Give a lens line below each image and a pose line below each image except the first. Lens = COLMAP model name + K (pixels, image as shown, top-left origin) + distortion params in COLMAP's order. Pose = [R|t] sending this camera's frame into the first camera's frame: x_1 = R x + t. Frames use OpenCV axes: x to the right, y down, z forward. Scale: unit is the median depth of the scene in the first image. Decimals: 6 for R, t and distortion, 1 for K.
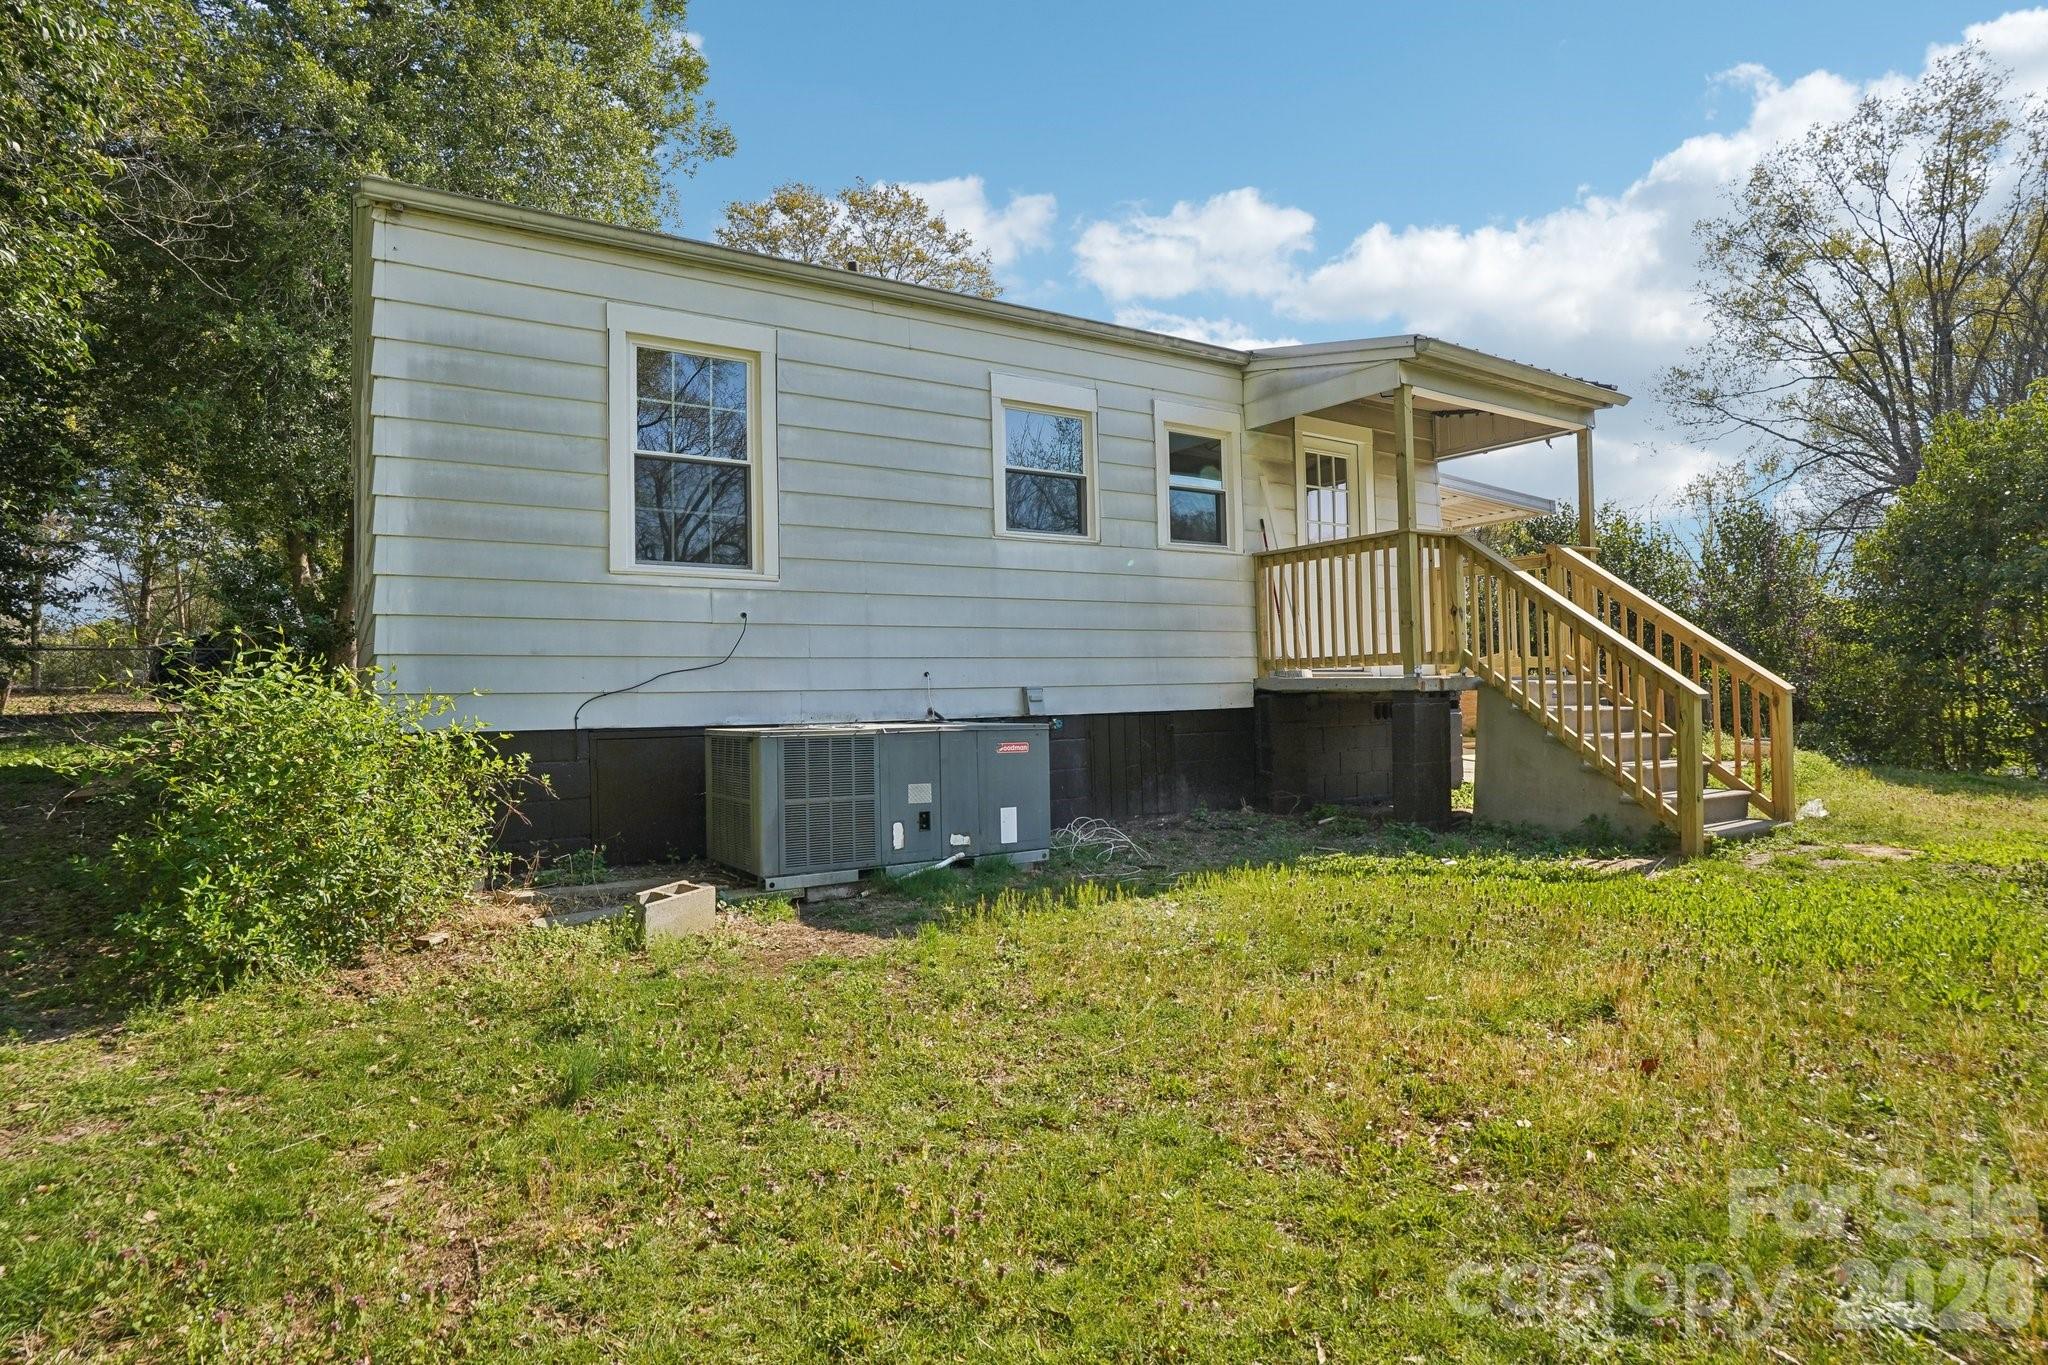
lens RADIAL K [[1112.4, 0, 1030.1], [0, 1112.4, 692.7], [0, 0, 1]] dist [-0.076710, 0.048513]
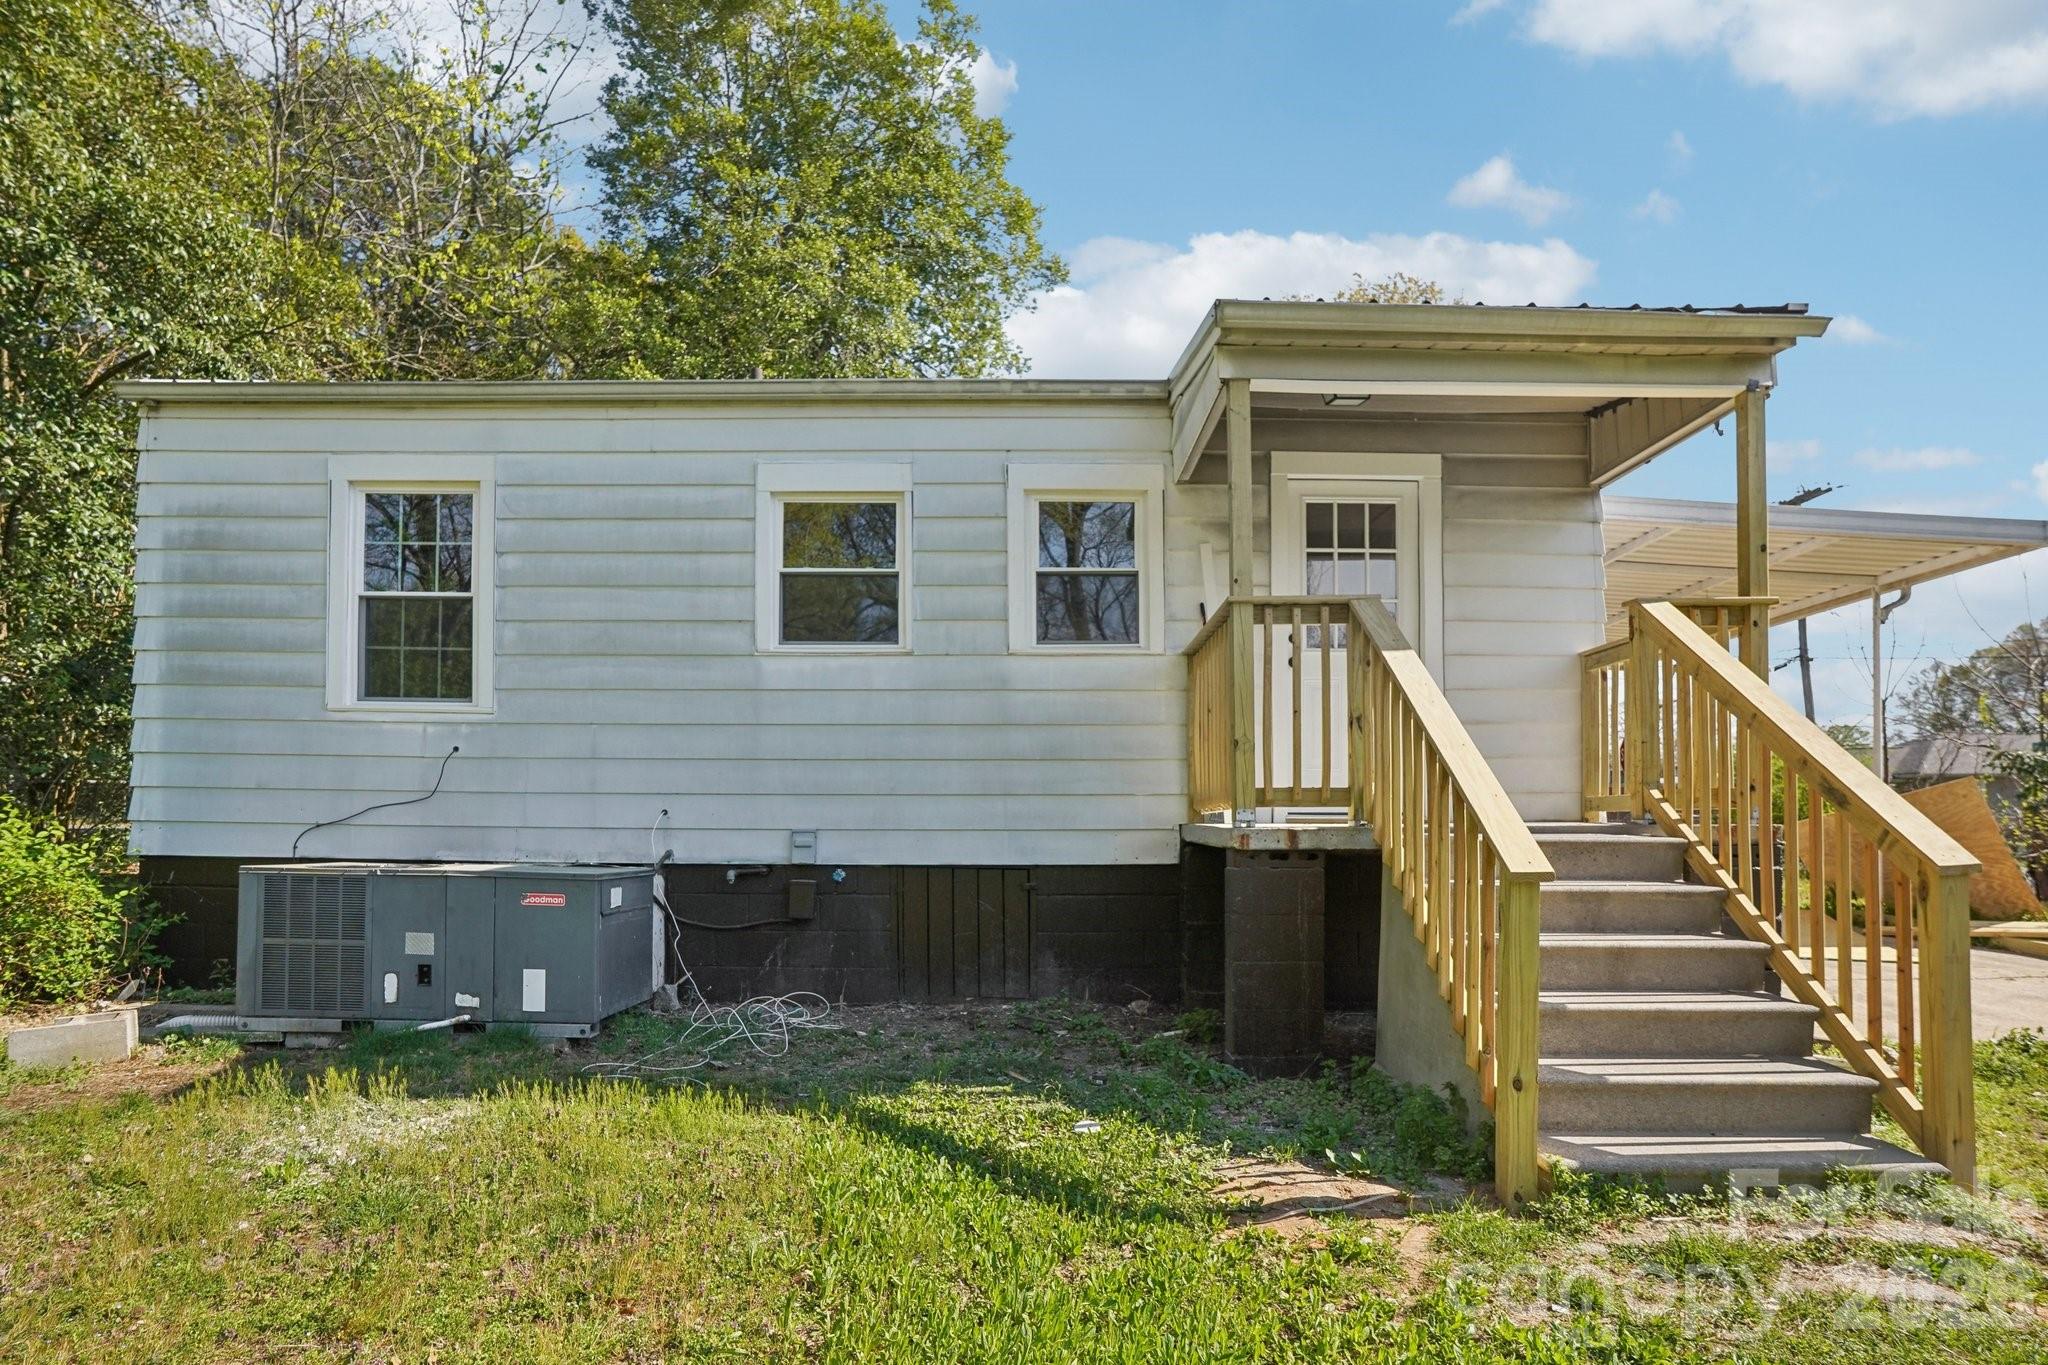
lens RADIAL K [[1137.3, 0, 1021.1], [0, 1137.3, 787.9], [0, 0, 1]] dist [-0.028642, 0.001806]
pose [[0.833437, 0.003298, -0.552605, 0.705158], [-0.023215, 0.999308, -0.029048, -0.017538], [0.552127, 0.037038, 0.832937, 0.436780]]
